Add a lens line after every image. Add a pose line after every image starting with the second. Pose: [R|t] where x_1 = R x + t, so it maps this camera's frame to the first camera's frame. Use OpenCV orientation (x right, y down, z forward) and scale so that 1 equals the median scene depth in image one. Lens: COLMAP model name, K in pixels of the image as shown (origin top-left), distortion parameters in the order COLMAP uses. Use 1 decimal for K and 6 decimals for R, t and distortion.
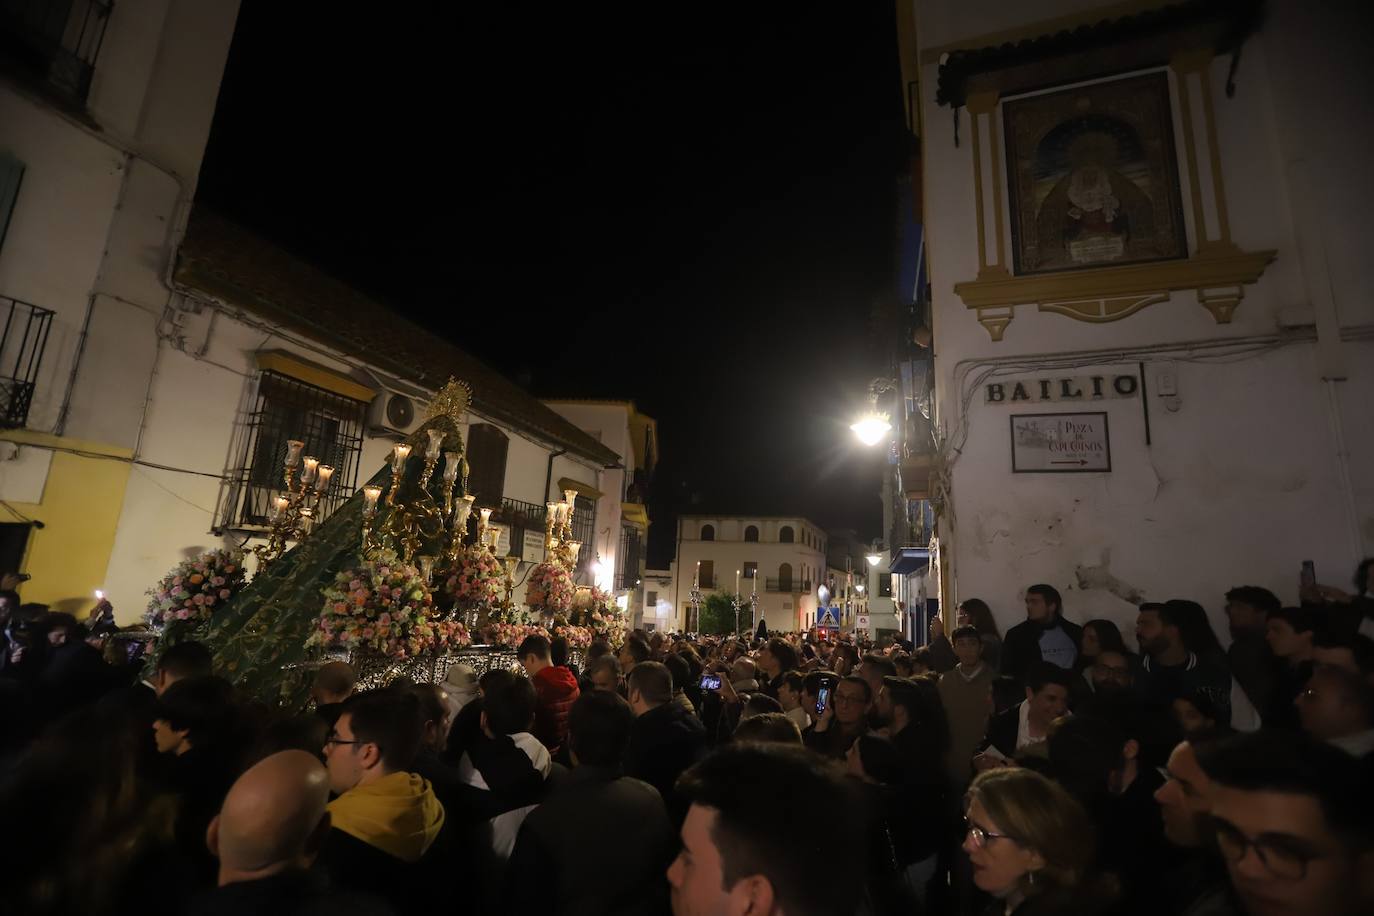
lens RADIAL K [[626.3, 0, 687.0], [0, 626.3, 458.0], [0, 0, 1]] dist [-0.062510, 0.027952]
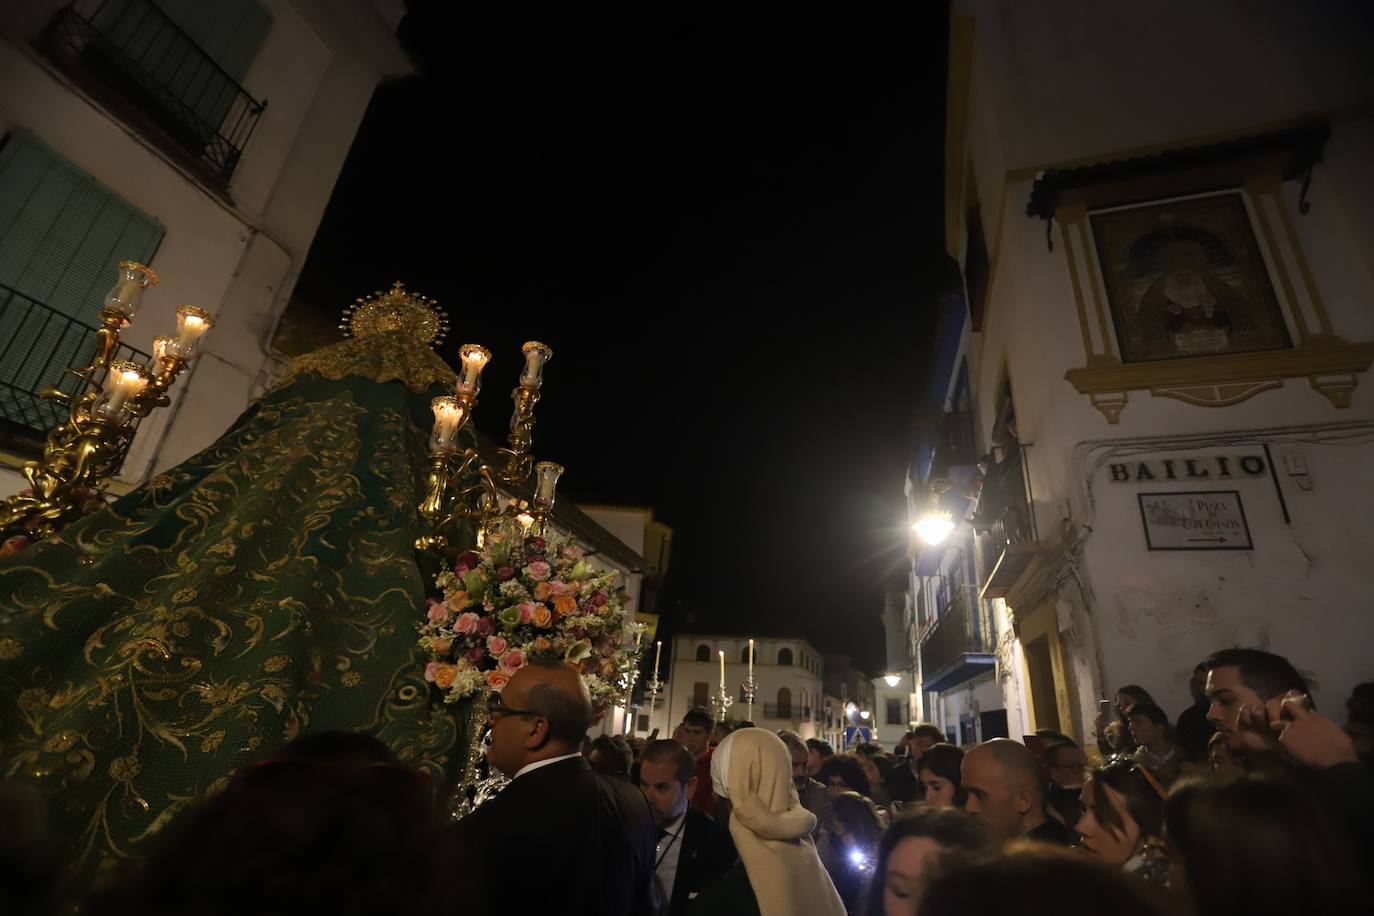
lens RADIAL K [[626.3, 0, 687.0], [0, 626.3, 458.0], [0, 0, 1]] dist [-0.062510, 0.027952]
pose [[0.999139, 0.033046, 0.025099, -0.238427], [-0.027644, 0.981132, -0.191351, 0.083294], [-0.030949, 0.190492, 0.981201, 0.028188]]
